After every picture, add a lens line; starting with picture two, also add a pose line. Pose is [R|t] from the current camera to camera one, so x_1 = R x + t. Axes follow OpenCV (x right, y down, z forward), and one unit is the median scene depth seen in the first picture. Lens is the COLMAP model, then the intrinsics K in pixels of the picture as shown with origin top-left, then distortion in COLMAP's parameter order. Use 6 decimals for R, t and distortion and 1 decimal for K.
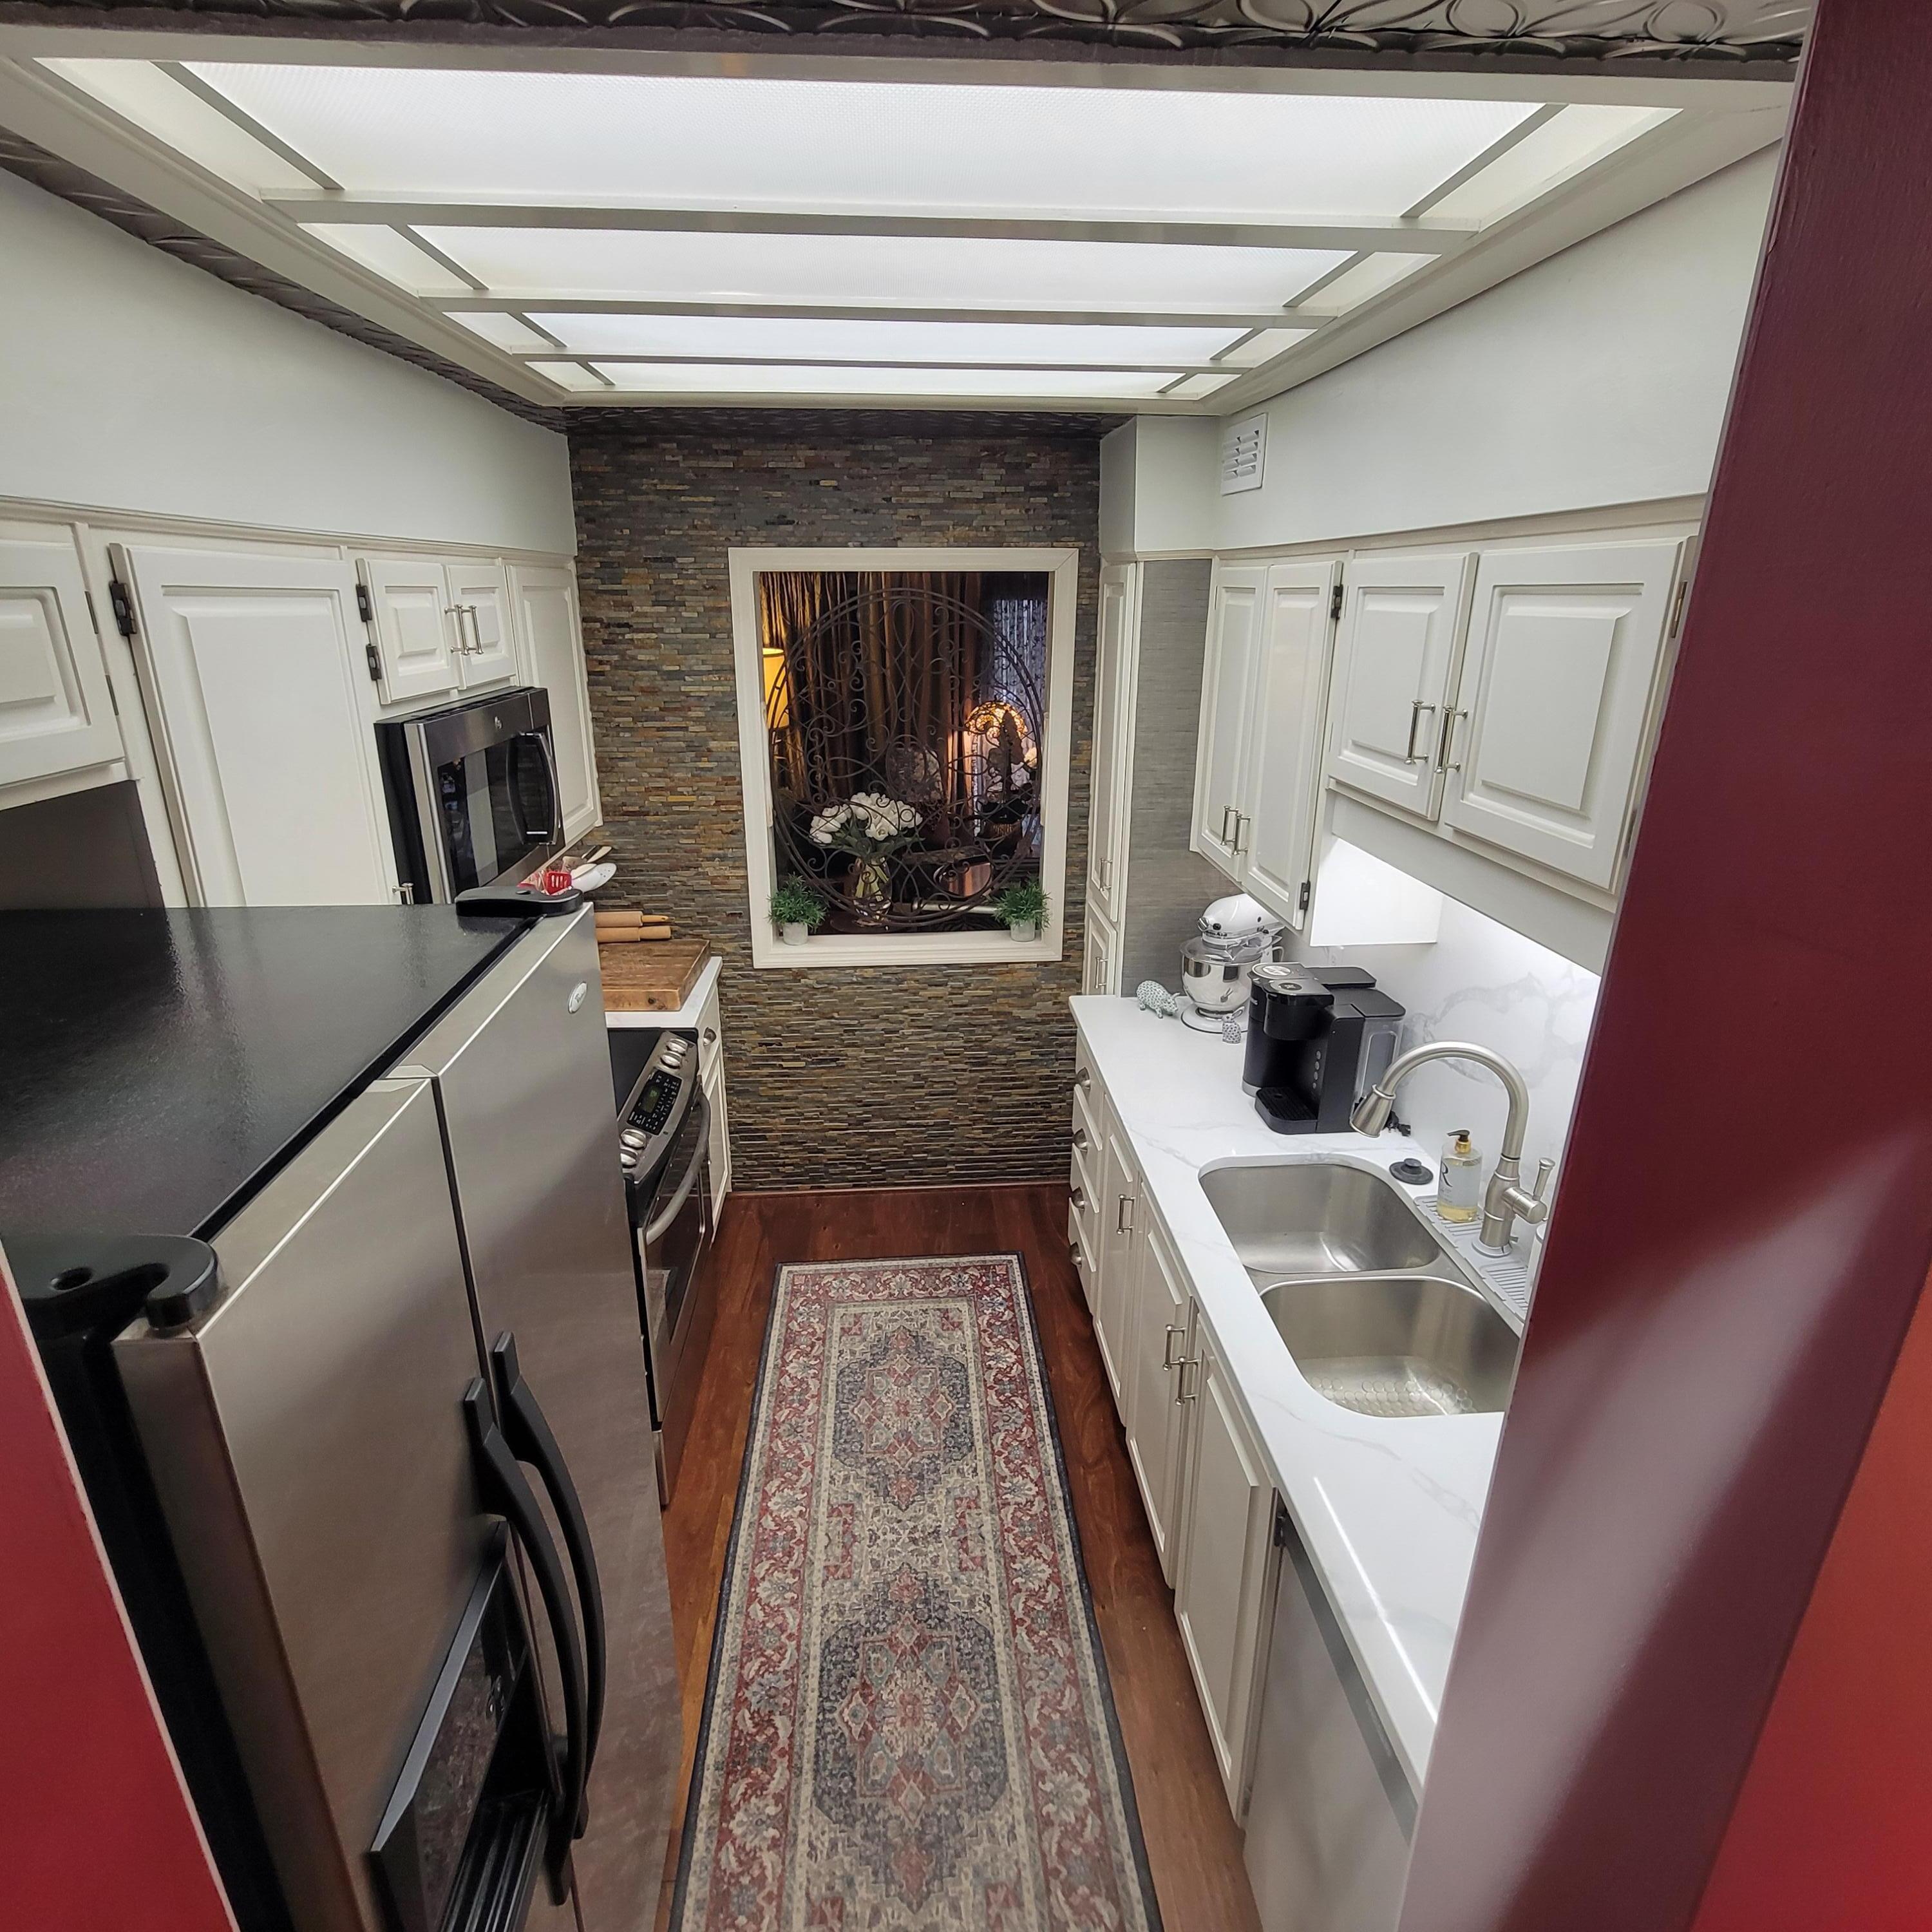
lens RADIAL K [[1058.7, 0, 962.9], [0, 1058.7, 964.8], [0, 0, 1]] dist [0.006267, -0.000127]
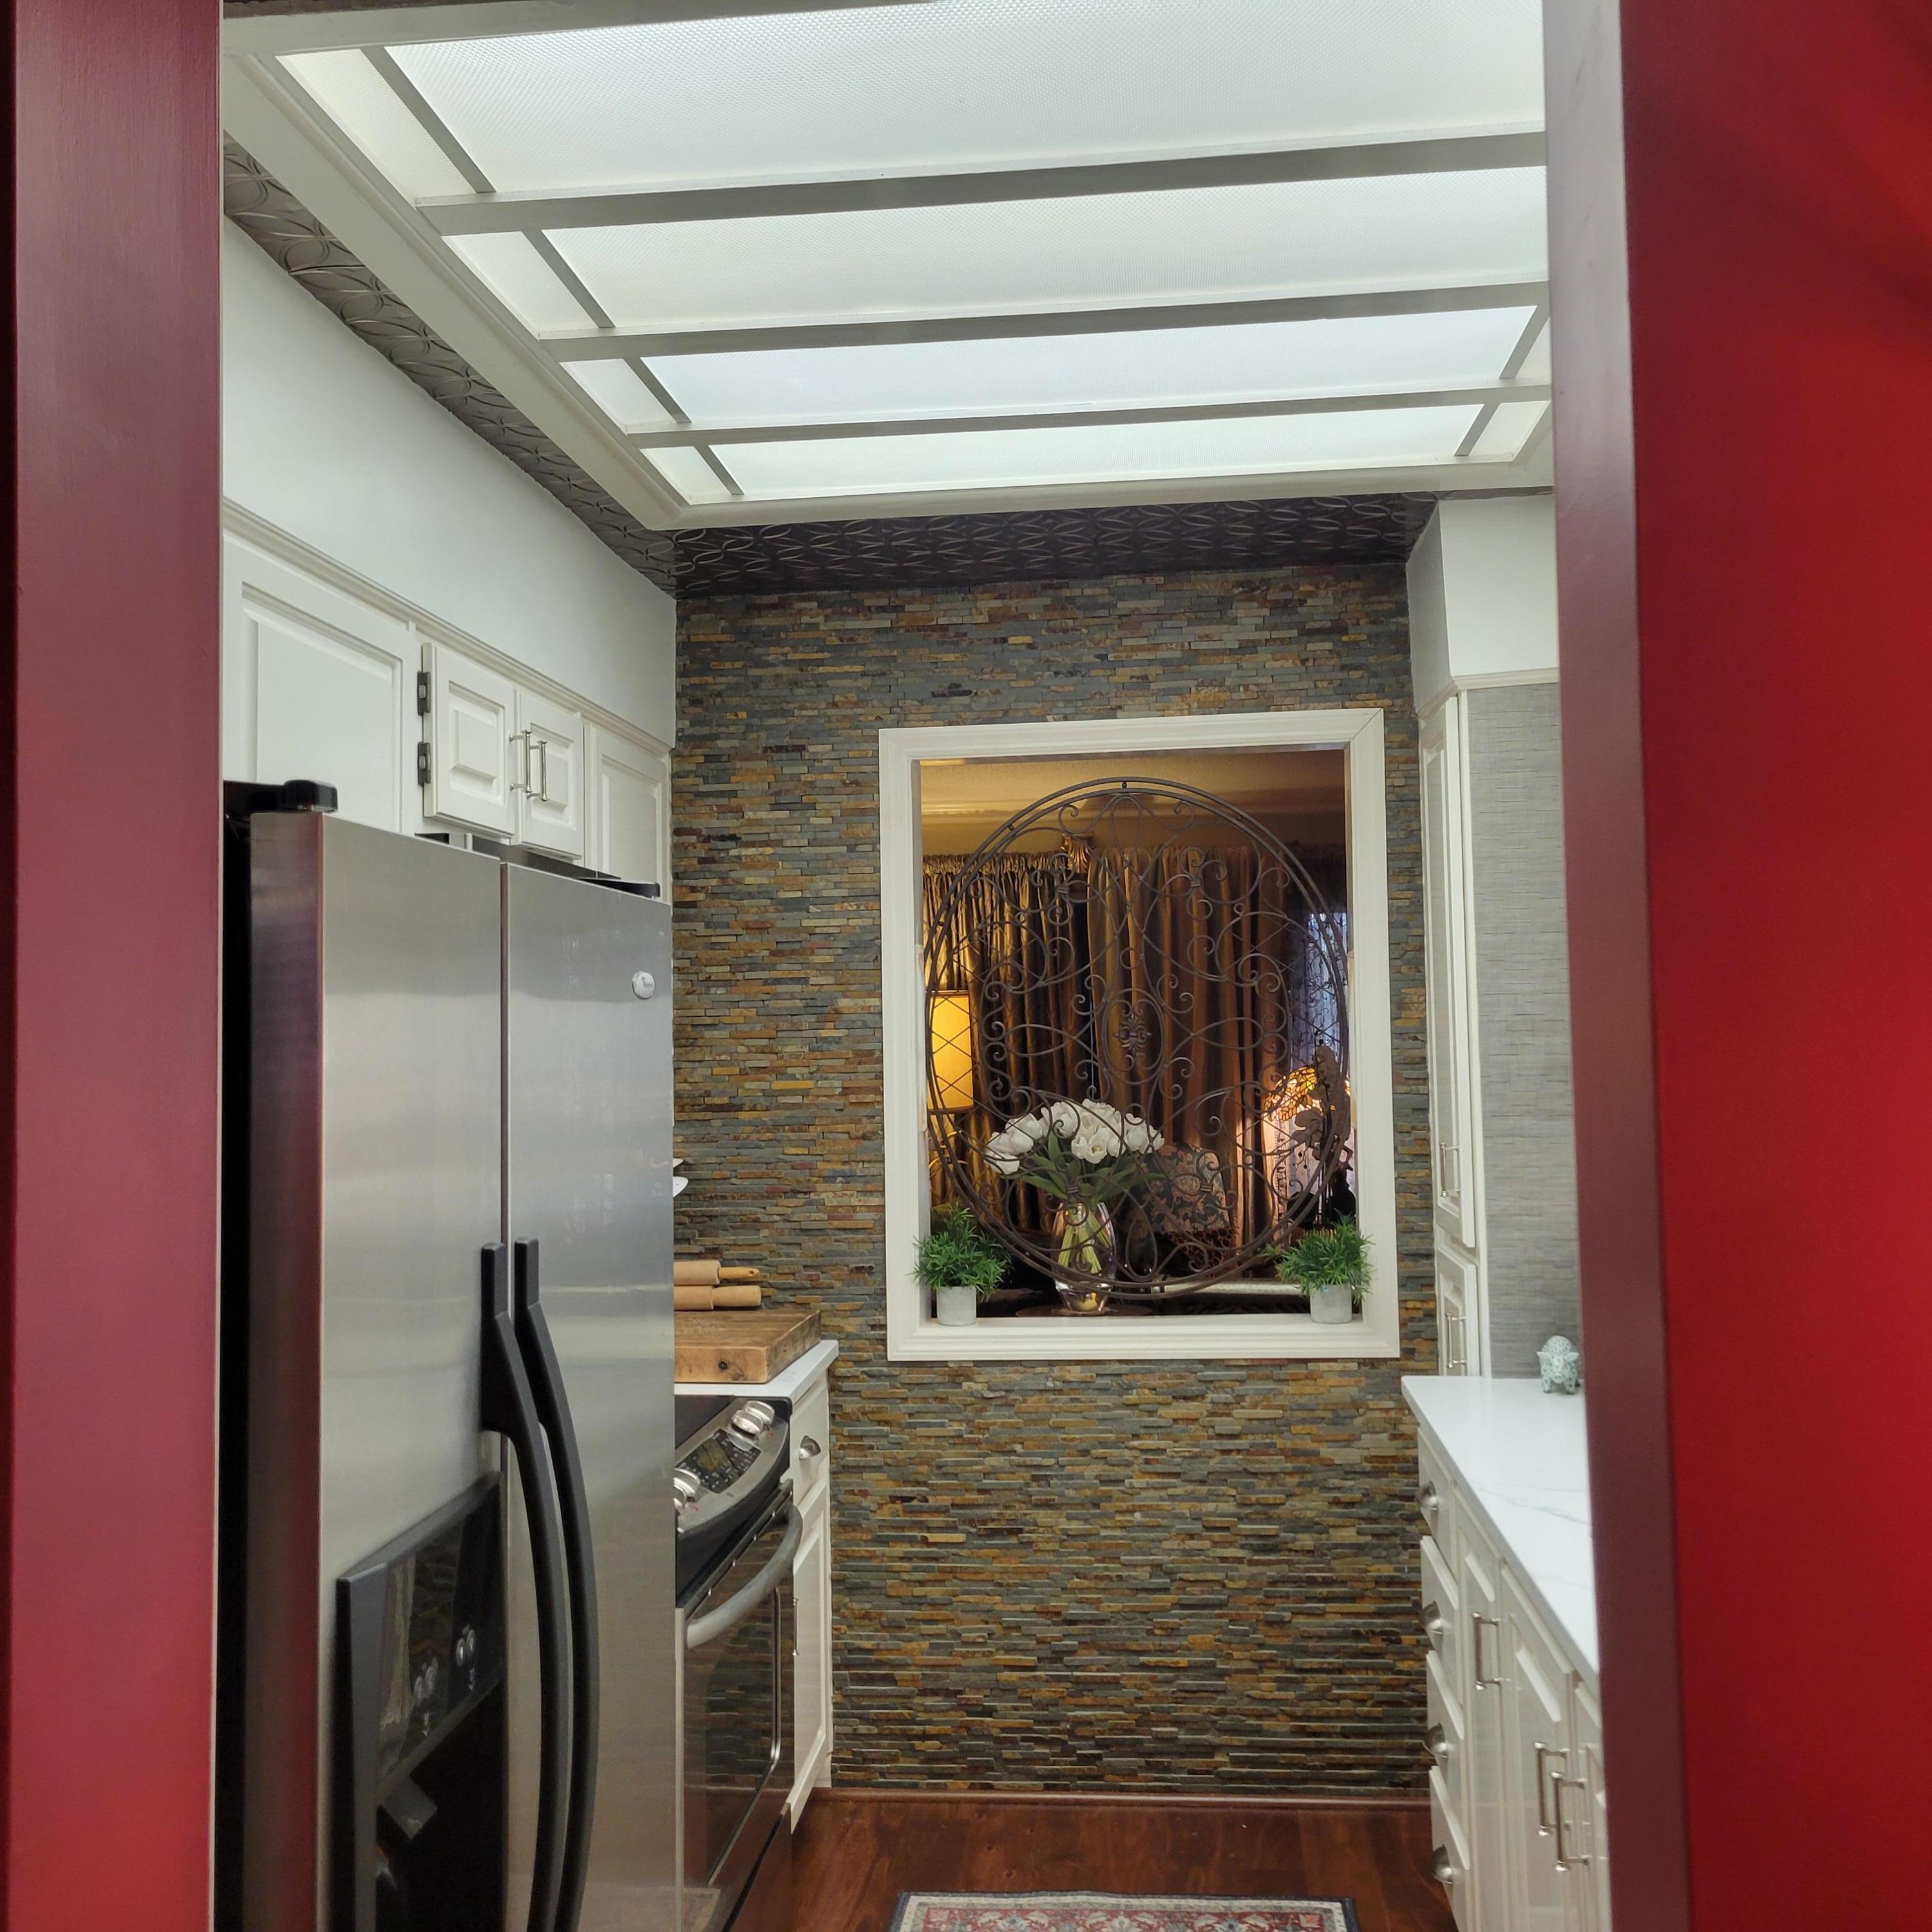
lens RADIAL K [[1930.3, 0, 972.0], [0, 1930.3, 959.6], [0, 0, 1]] dist [0.047272, 0.000000]
pose [[0.985738, -0.029601, -0.165666, 0.045883], [-0.032883, 0.931555, -0.362111, 0.197752], [0.165046, 0.362394, 0.917295, -0.113138]]
